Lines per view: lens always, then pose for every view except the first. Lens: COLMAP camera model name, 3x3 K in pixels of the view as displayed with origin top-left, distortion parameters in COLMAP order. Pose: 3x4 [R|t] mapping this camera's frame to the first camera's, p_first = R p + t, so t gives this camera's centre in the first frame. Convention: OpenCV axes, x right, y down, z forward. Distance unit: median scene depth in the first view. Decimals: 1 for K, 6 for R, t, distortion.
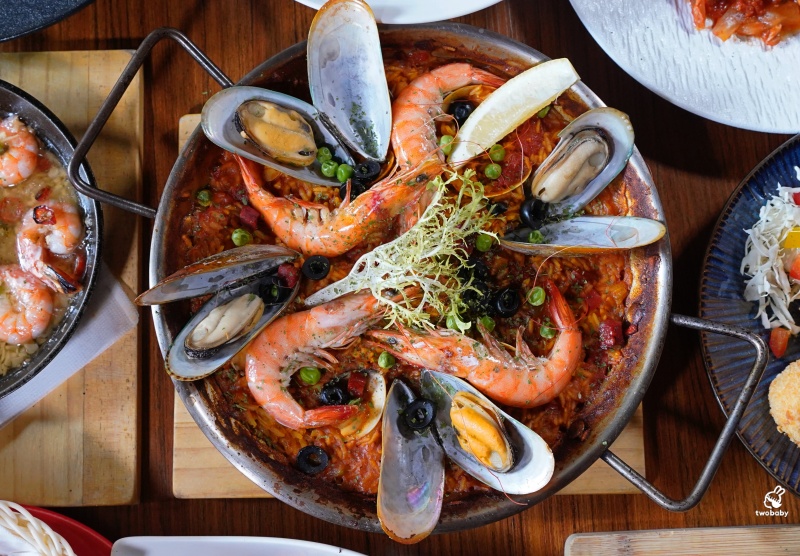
lens RADIAL K [[1024.8, 0, 398.8], [0, 1024.8, 297.0], [0, 0, 1]] dist [-0.044634, -0.004105]
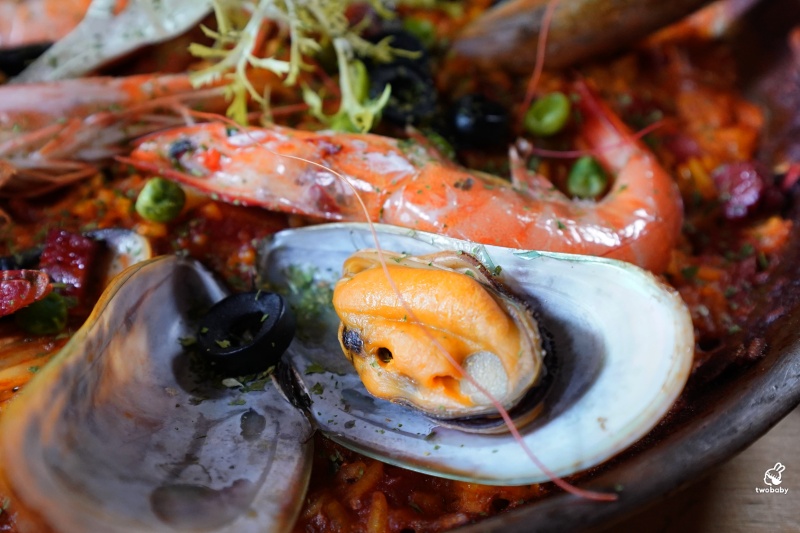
lens RADIAL K [[971.3, 0, 400.0], [0, 971.3, 266.5], [0, 0, 1]] dist [0.006046, -0.009267]
pose [[0.998783, 0.002943, 0.049230, 0.055301], [0.028301, 0.783301, -0.620998, 0.294001], [-0.040390, 0.621636, 0.782264, 0.737270]]
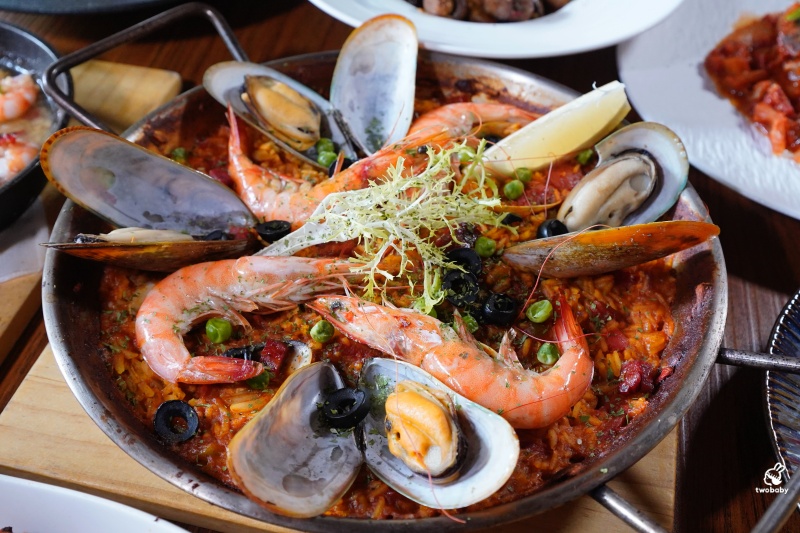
lens RADIAL K [[958.1, 0, 400.0], [0, 958.1, 266.5], [0, 0, 1]] dist [-0.018275, -0.048766]
pose [[0.968056, 0.175702, -0.178874, 0.156021], [-0.248028, 0.775557, -0.580511, 0.408442], [0.036731, 0.606333, 0.794362, 0.424653]]
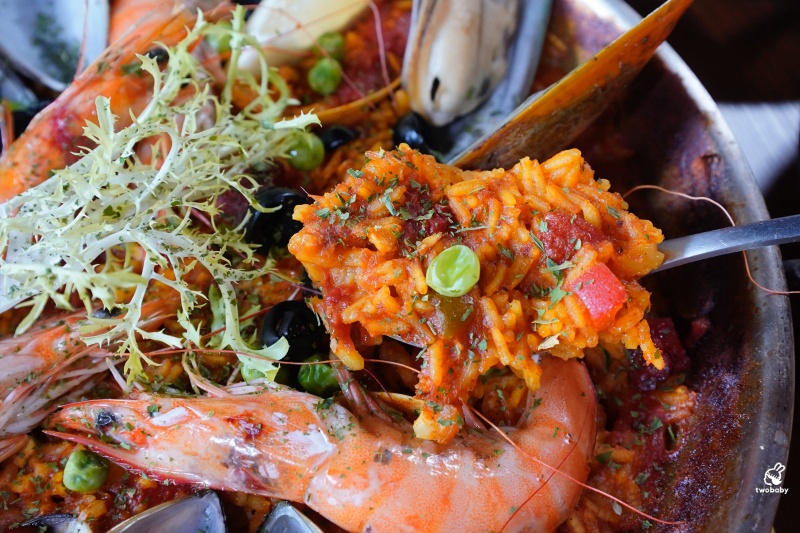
lens RADIAL K [[958.1, 0, 400.0], [0, 958.1, 266.5], [0, 0, 1]] dist [-0.018275, -0.048766]
pose [[0.987517, -0.132949, 0.084470, 0.078517], [0.156394, 0.891415, -0.425348, 0.157068], [-0.018748, 0.433249, 0.901079, 0.644823]]
